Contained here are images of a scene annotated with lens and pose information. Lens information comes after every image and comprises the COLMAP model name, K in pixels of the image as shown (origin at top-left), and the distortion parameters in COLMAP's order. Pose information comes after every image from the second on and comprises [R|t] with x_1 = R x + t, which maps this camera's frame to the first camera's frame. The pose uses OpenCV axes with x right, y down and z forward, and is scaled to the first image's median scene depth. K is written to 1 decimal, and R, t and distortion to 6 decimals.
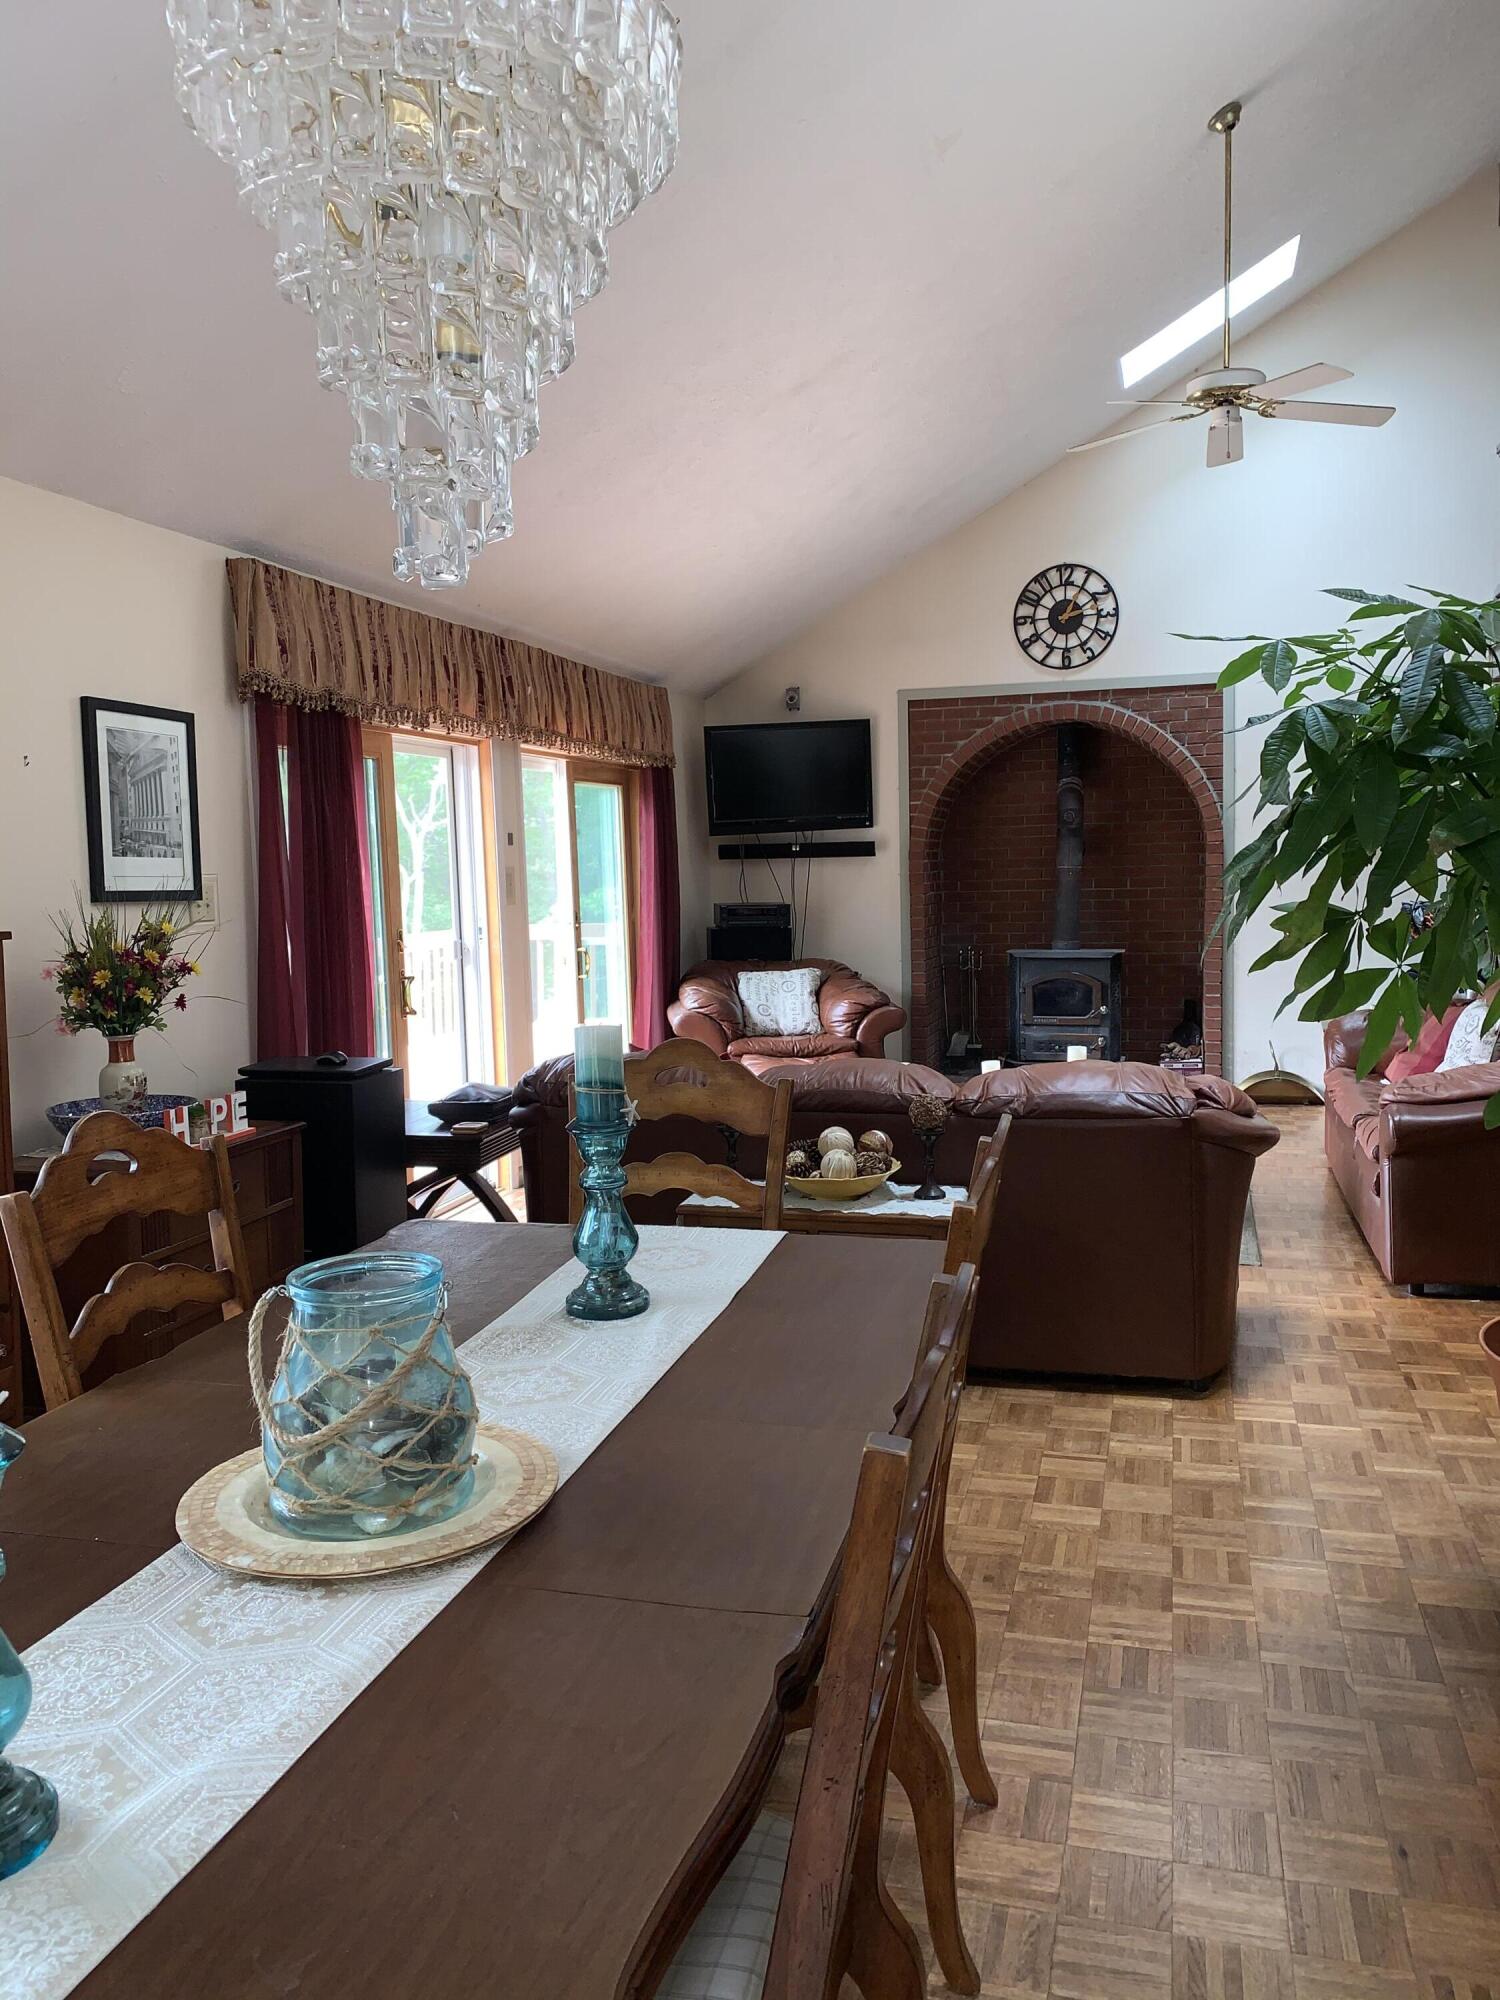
lens RADIAL K [[1533.6, 0, 753.8], [0, 1533.6, 991.9], [0, 0, 1]] dist [0.079384, -0.250078]
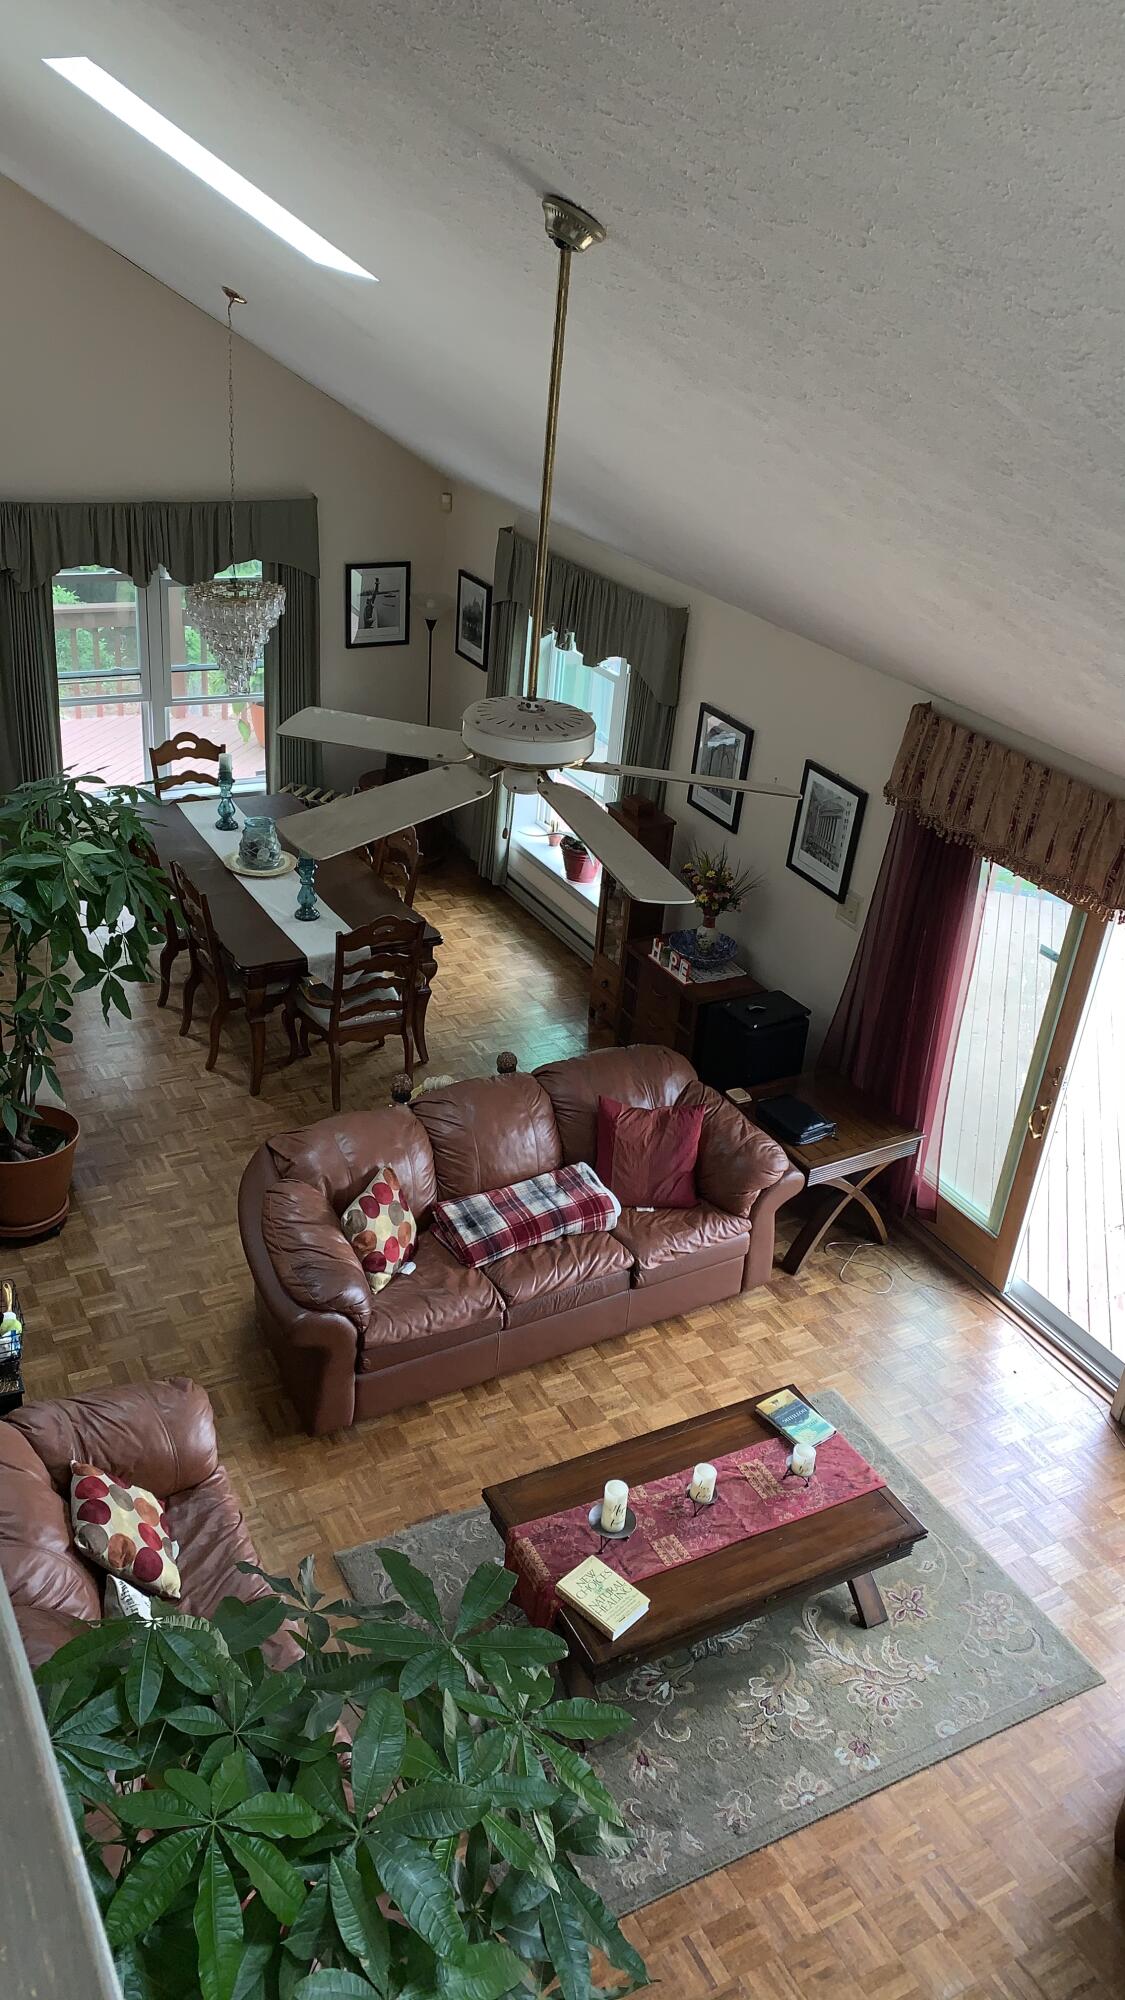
lens RADIAL K [[1502.0, 0, 562.5], [0, 1502.0, 1000.0], [0, 0, 1]] dist [0.000737, -0.001450]
pose [[-0.724655, 0.293642, -0.623417, 0.866104], [-0.115078, 0.840398, 0.529611, -0.783390], [0.679435, 0.455527, -0.575207, 1.792104]]
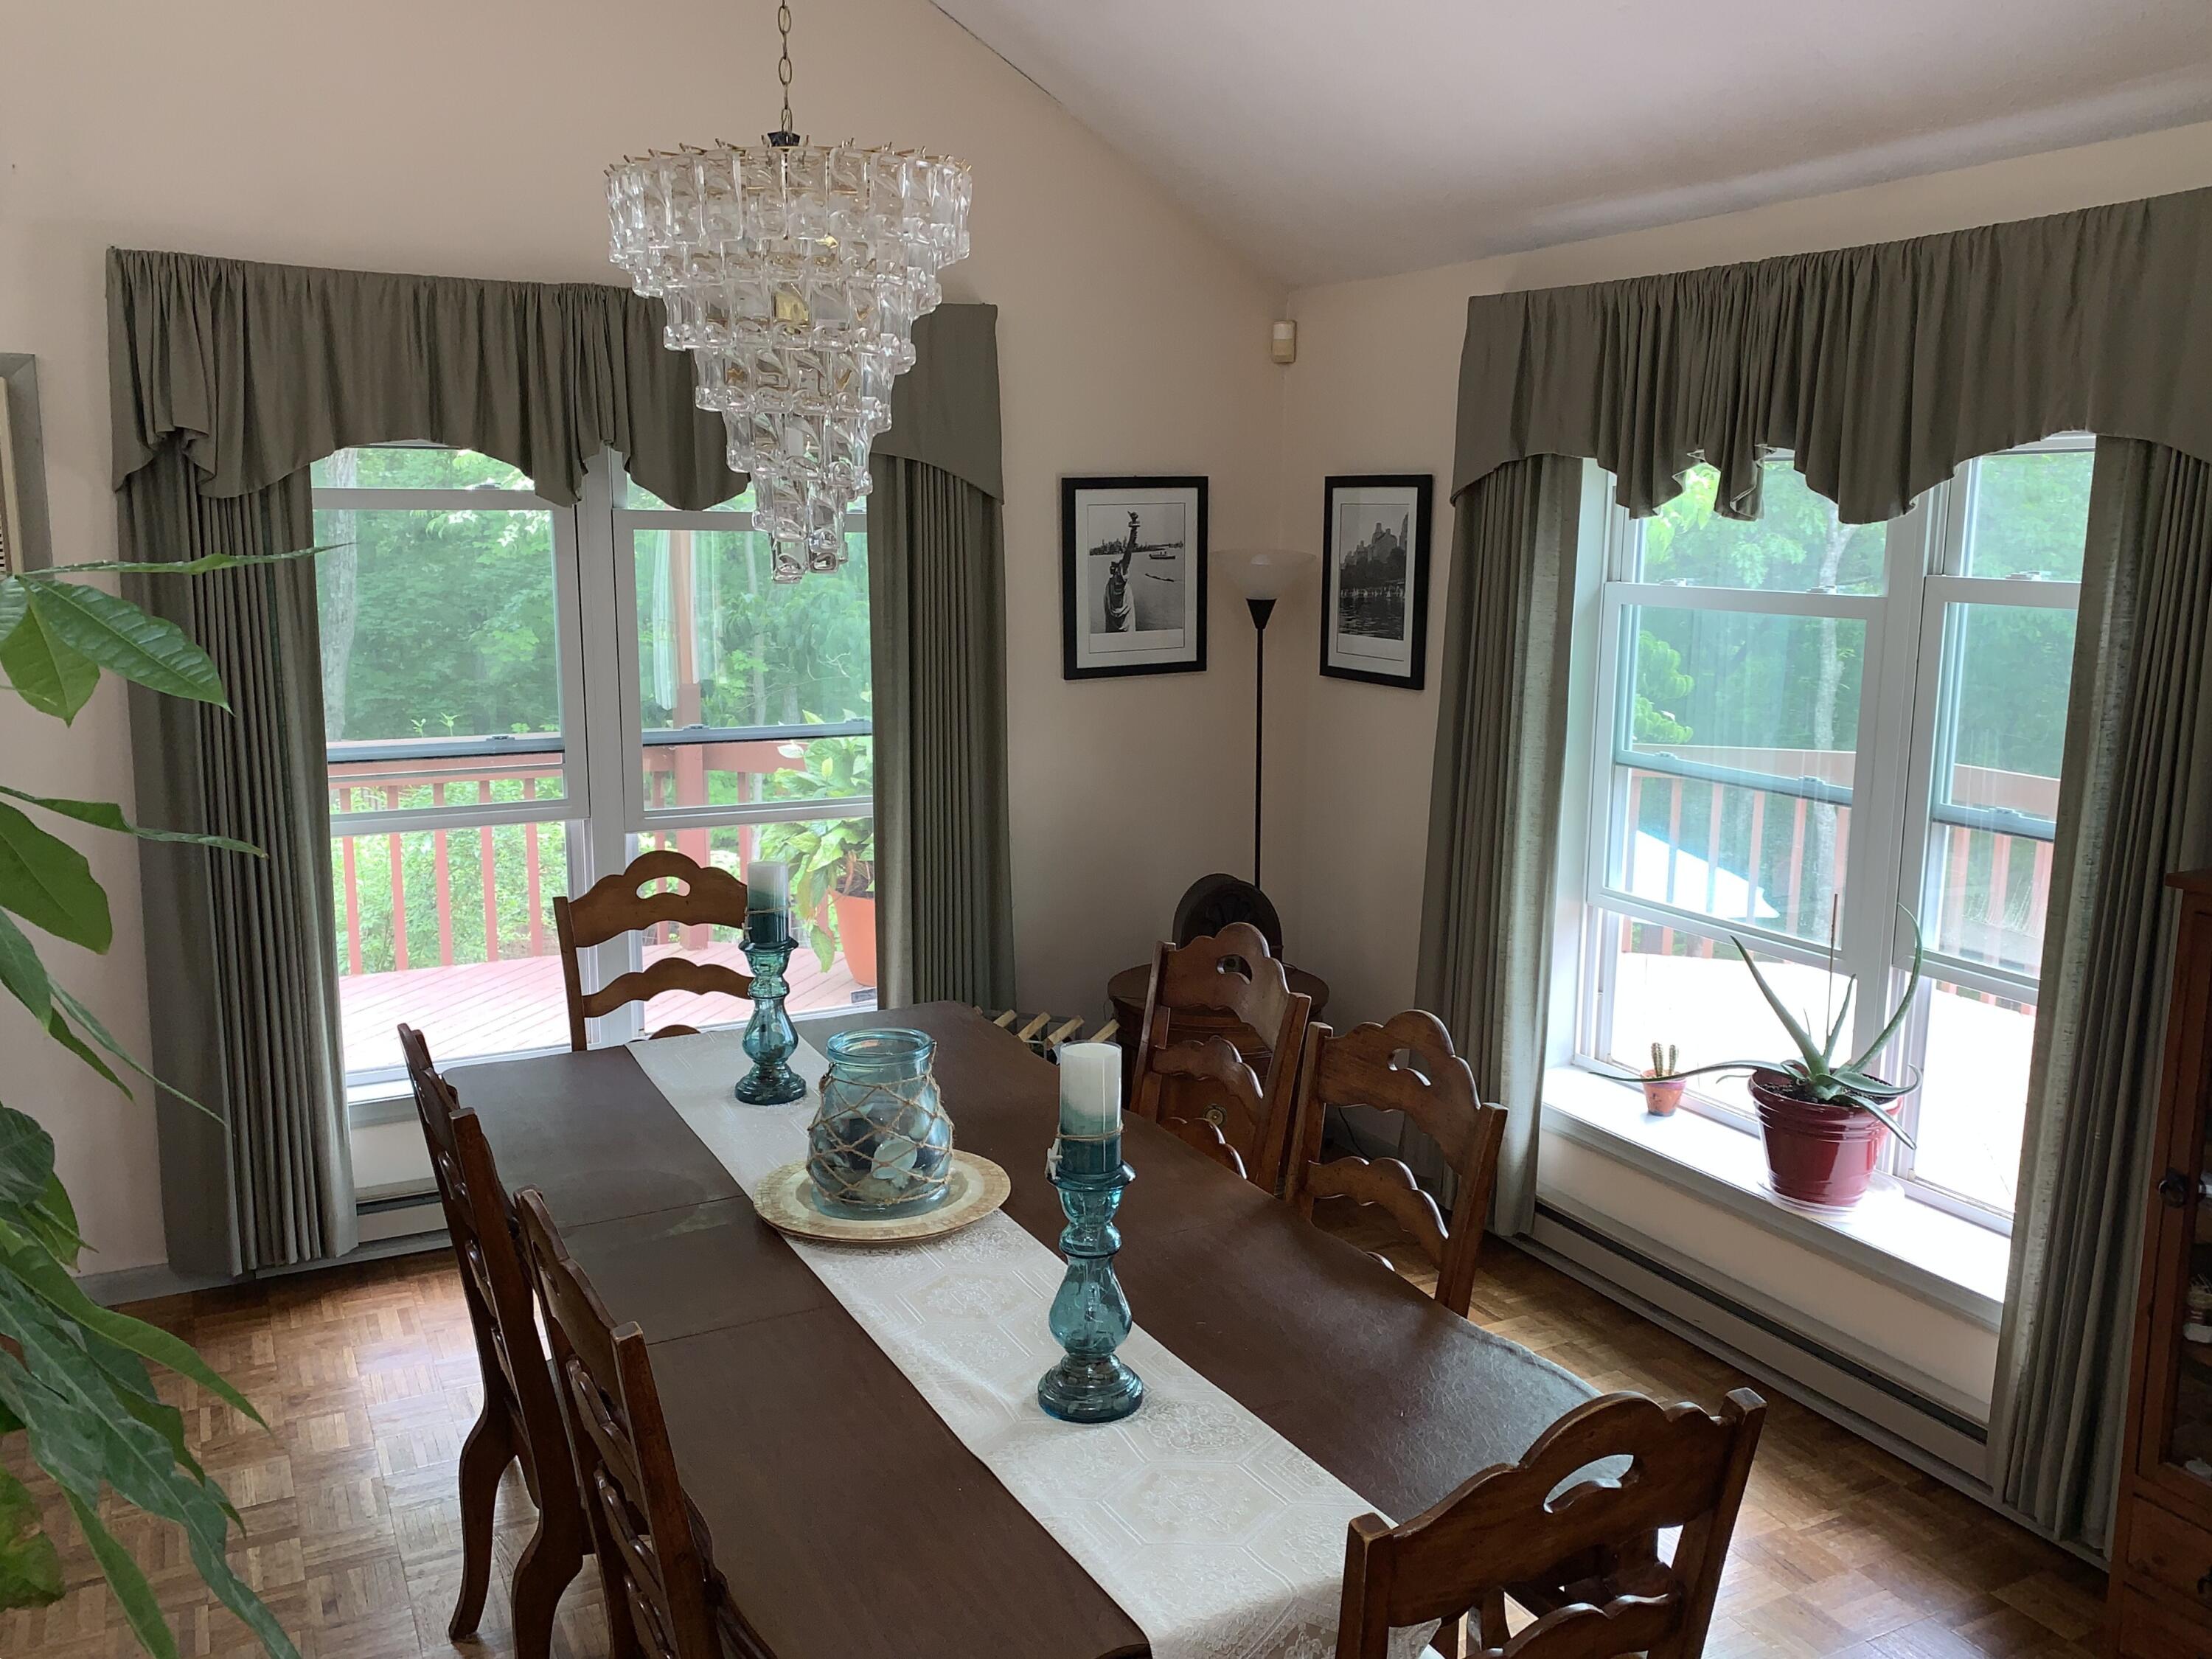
lens RADIAL K [[1739.1, 0, 1106.0], [0, 1739.1, 829.5], [0, 0, 1]] dist [0.050792, 0.000135]
pose [[-0.741242, 0.138095, -0.656879, 0.239418], [-0.039369, 0.967979, 0.247923, -0.162215], [0.670083, 0.209632, -0.712070, 0.830473]]
